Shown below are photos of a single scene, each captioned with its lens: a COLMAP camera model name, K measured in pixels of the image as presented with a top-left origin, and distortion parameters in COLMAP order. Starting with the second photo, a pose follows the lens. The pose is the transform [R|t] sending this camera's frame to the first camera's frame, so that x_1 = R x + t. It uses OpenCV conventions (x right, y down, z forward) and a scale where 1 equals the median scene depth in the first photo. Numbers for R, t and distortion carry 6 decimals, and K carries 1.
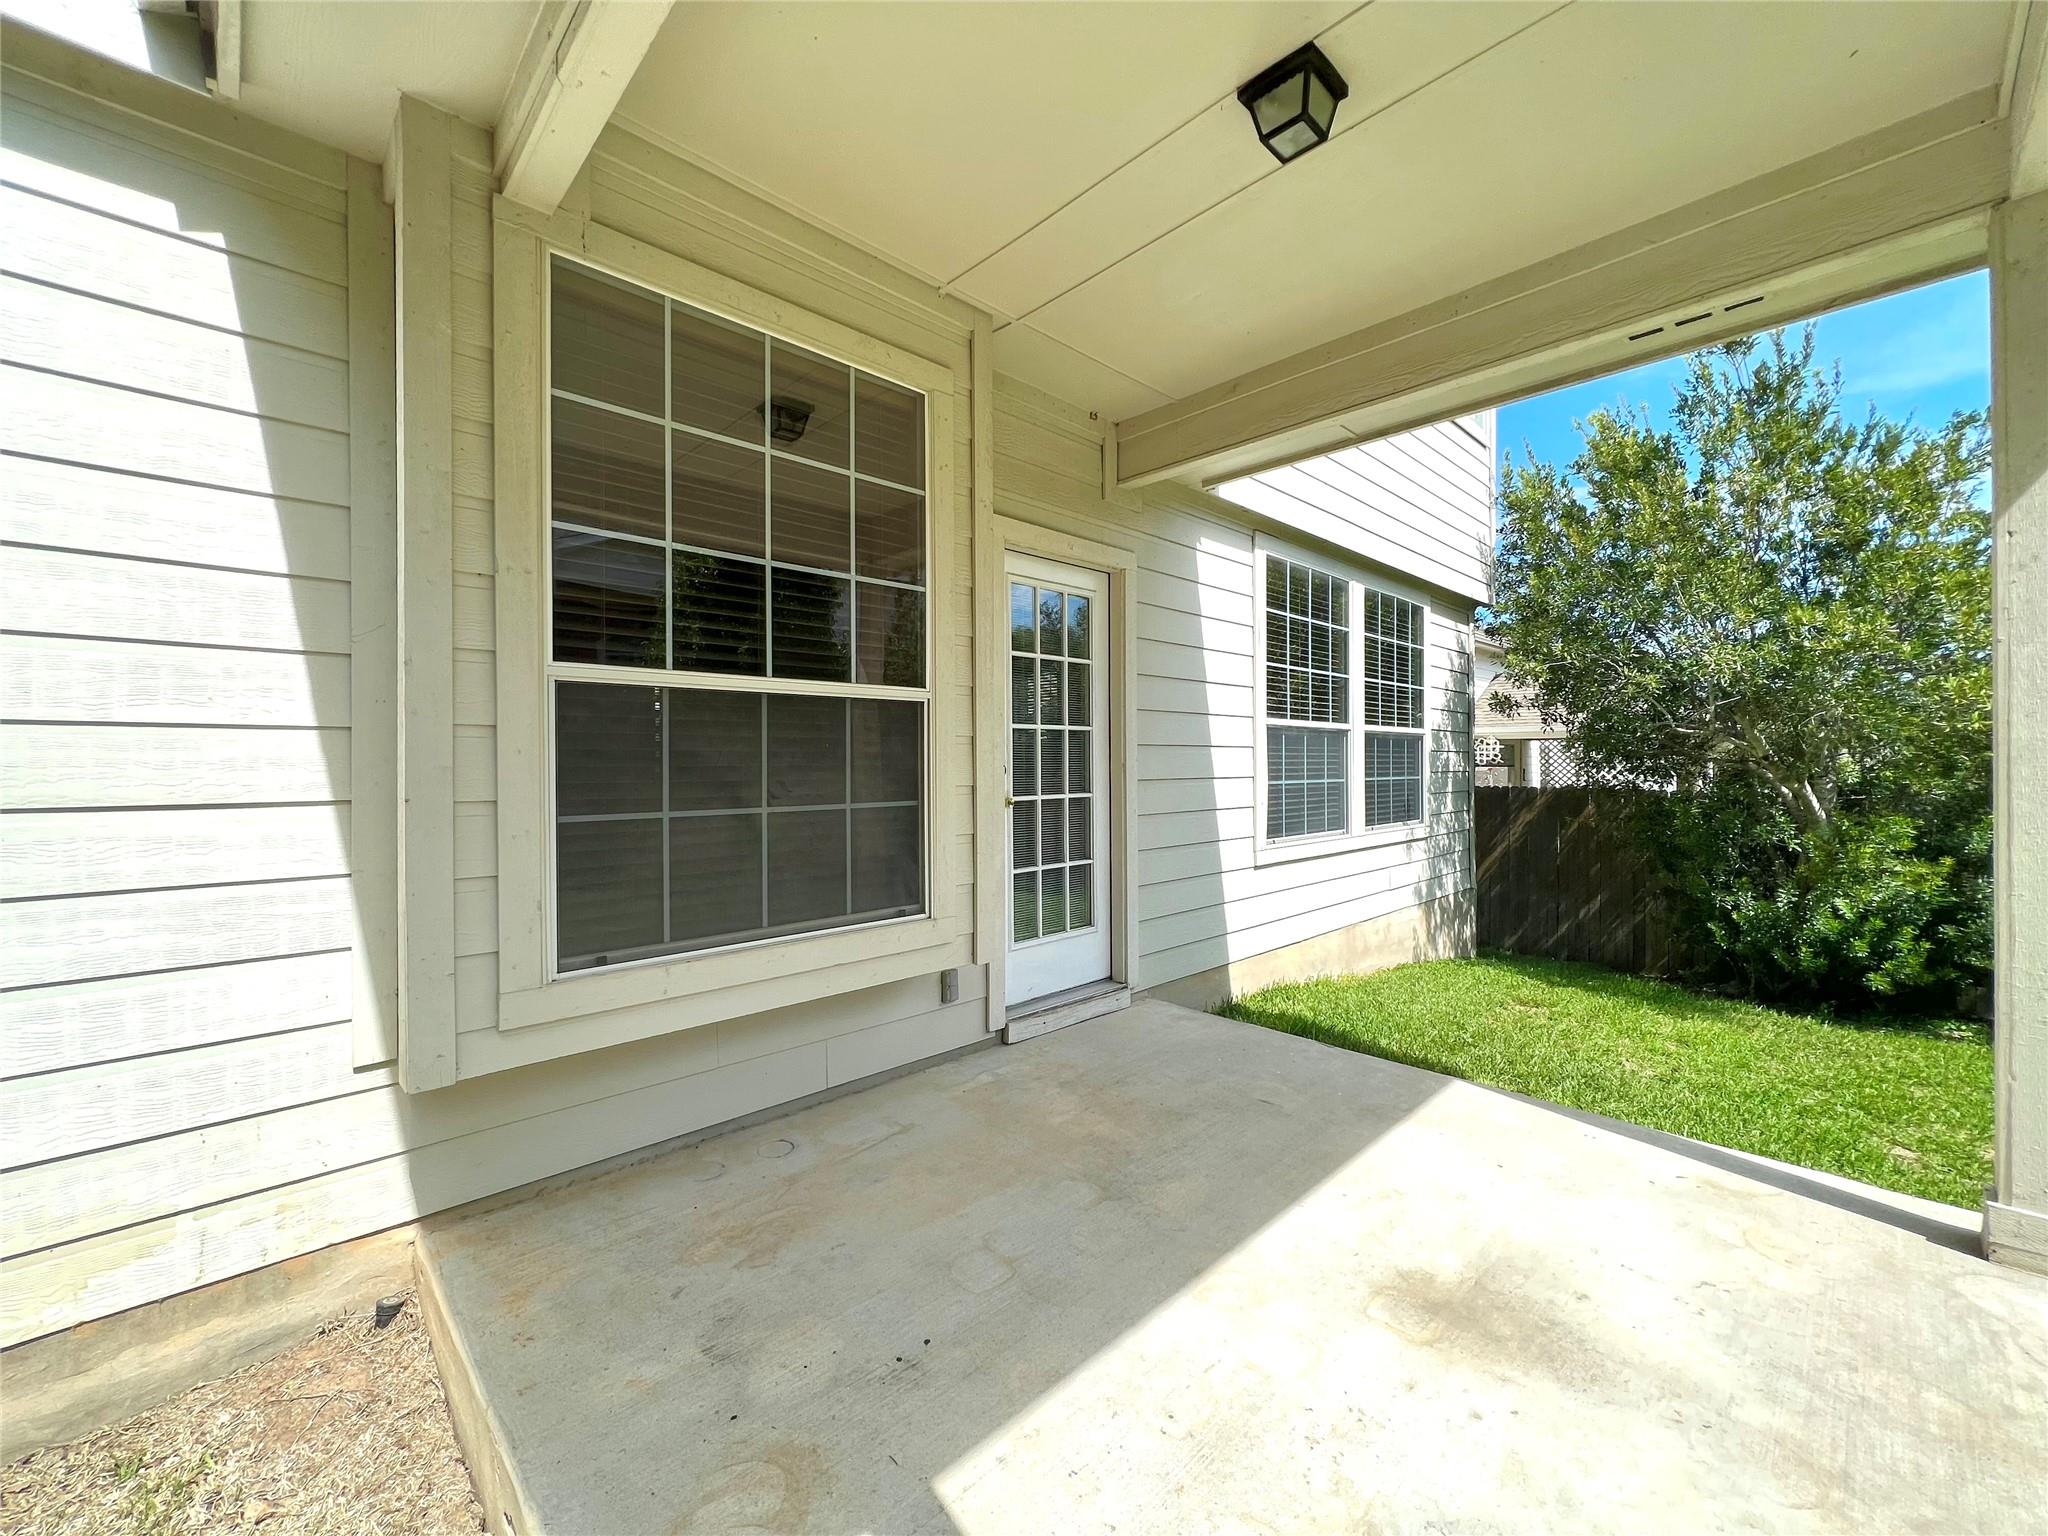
lens RADIAL K [[821.8, 0, 1028.5], [0, 821.8, 764.7], [0, 0, 1]] dist [0.002448, 0.000043]
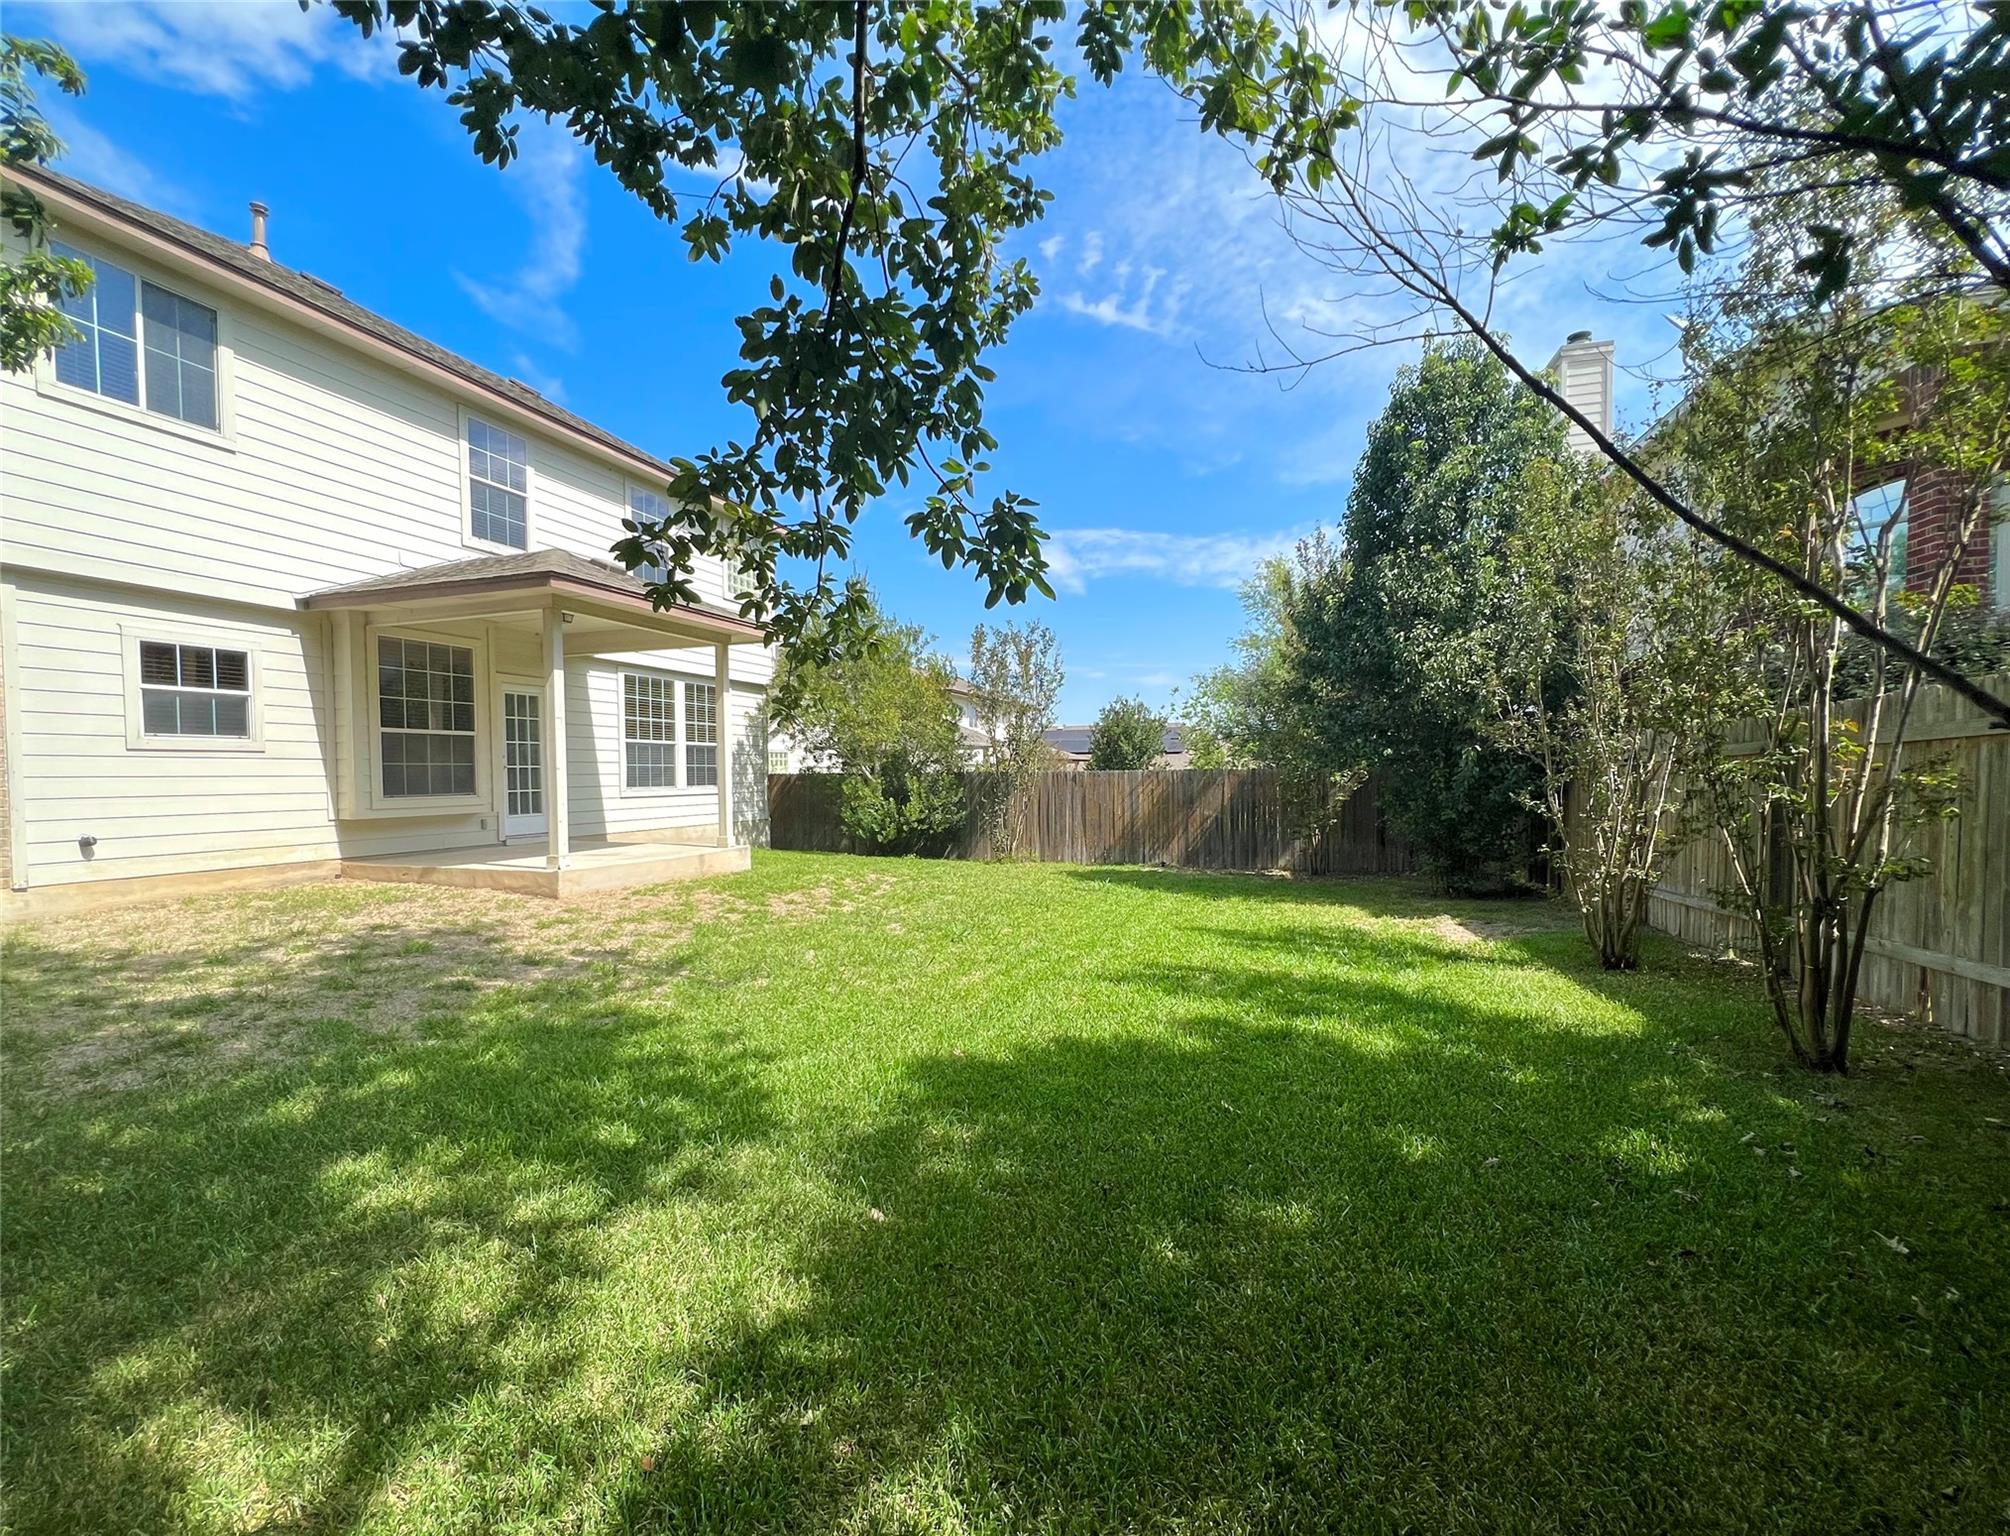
lens RADIAL K [[861.4, 0, 1001.9], [0, 861.4, 796.8], [0, 0, 1]] dist [-0.000698, -0.000075]
pose [[0.892543, -0.019909, 0.450522, 0.172344], [0.010196, 0.999661, 0.023977, 0.093859], [-0.450846, -0.016807, 0.892443, -2.571882]]
